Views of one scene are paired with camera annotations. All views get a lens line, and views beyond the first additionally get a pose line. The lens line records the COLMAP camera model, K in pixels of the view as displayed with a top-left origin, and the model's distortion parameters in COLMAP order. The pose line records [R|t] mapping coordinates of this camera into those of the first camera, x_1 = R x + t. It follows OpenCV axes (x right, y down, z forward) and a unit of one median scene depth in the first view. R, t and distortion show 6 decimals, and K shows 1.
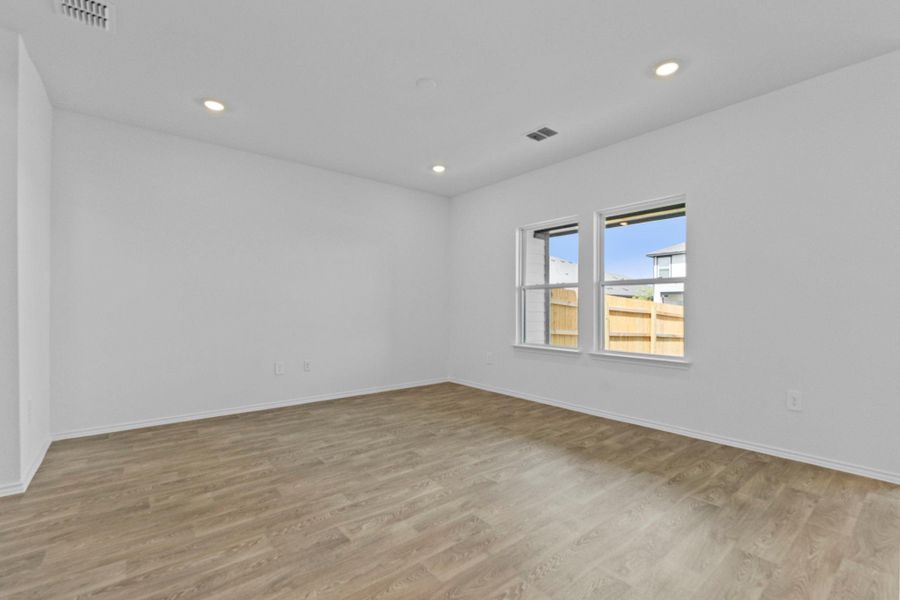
lens RADIAL K [[402.2, 0, 448.9], [0, 402.2, 307.7], [0, 0, 1]] dist [-0.000541, -0.000512]
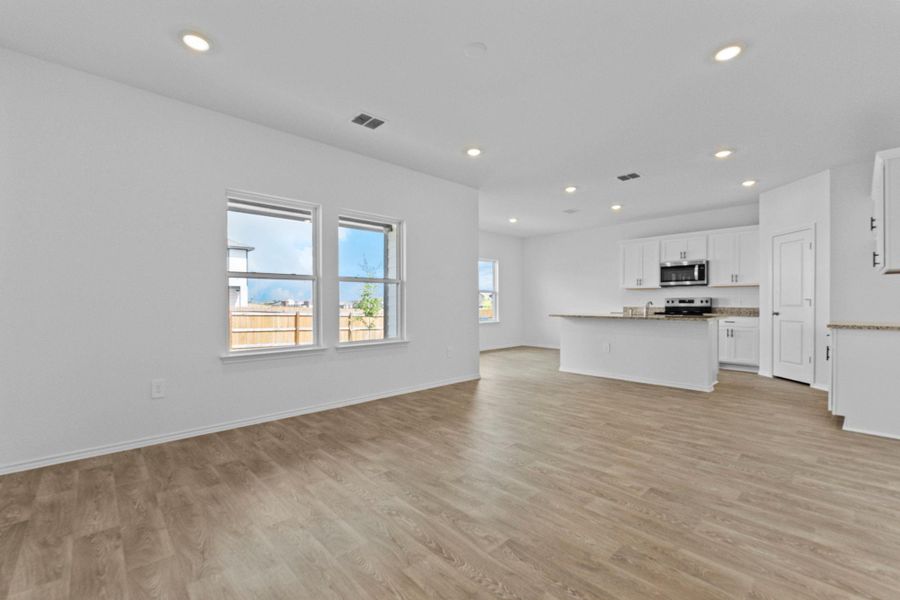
lens RADIAL K [[390.0, 0, 450.0], [0, 390.0, 300.0], [0, 0, 1]] dist [0.002461, 0.000216]
pose [[-0.088945, 0.004610, 0.996026, -0.855006], [-0.001923, 0.999987, -0.004800, -0.002118], [-0.996035, -0.002342, -0.088935, 1.051453]]
